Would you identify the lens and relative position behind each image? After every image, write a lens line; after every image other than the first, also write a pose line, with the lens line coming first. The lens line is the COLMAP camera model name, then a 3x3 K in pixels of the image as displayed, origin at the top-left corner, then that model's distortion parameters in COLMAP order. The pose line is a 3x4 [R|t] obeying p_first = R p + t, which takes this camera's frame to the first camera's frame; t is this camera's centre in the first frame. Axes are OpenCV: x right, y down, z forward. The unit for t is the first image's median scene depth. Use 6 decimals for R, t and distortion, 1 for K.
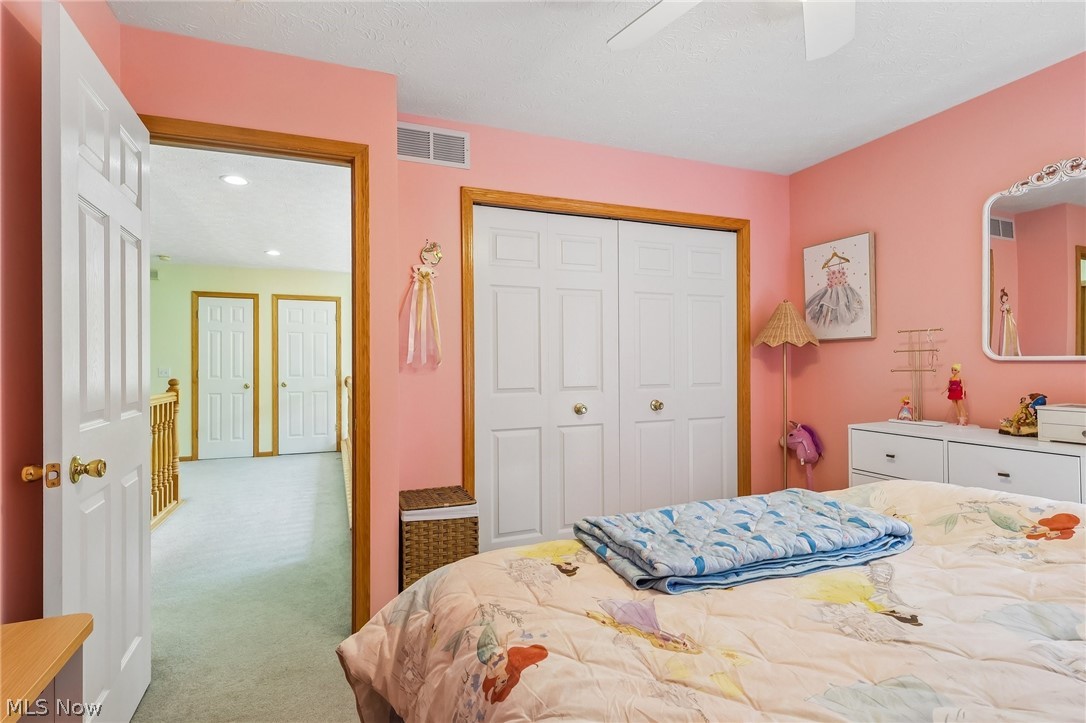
lens RADIAL K [[504.2, 0, 538.0], [0, 504.2, 362.2], [0, 0, 1]] dist [-0.002542, -0.000131]
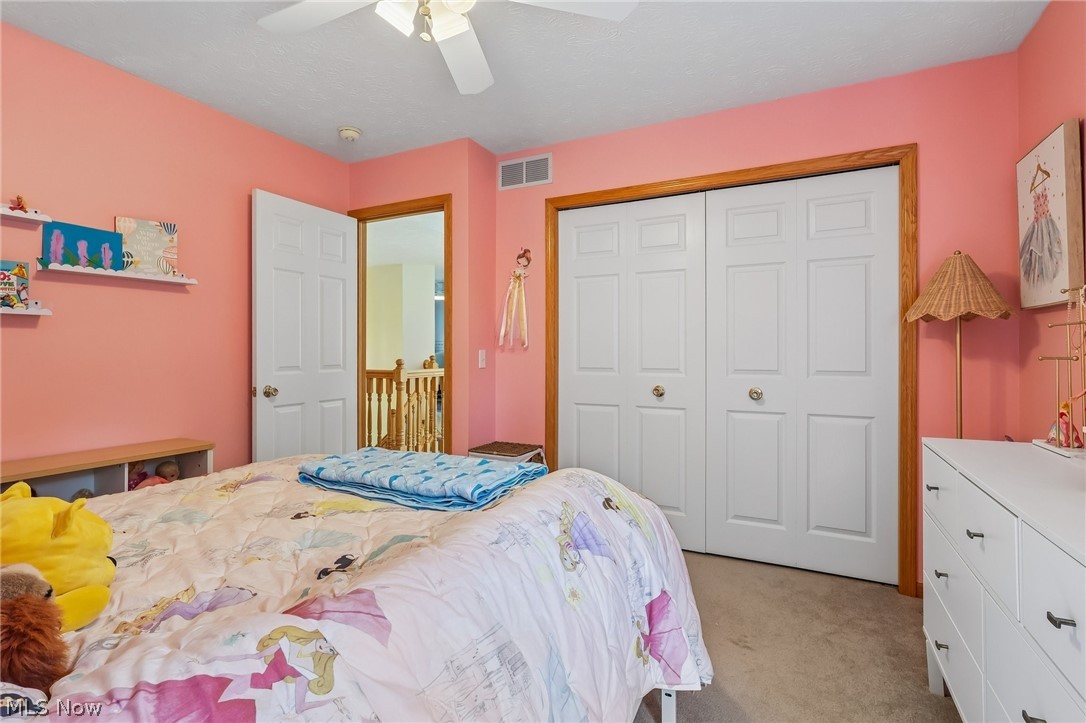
lens RADIAL K [[509.8, 0, 545.5], [0, 509.8, 349.7], [0, 0, 1]] dist [-0.000791, 0.000264]
pose [[0.680745, 0.006798, -0.732489, 0.711120], [-0.001500, 0.999968, 0.007886, 0.003270], [0.732519, -0.004270, 0.680734, 0.158465]]
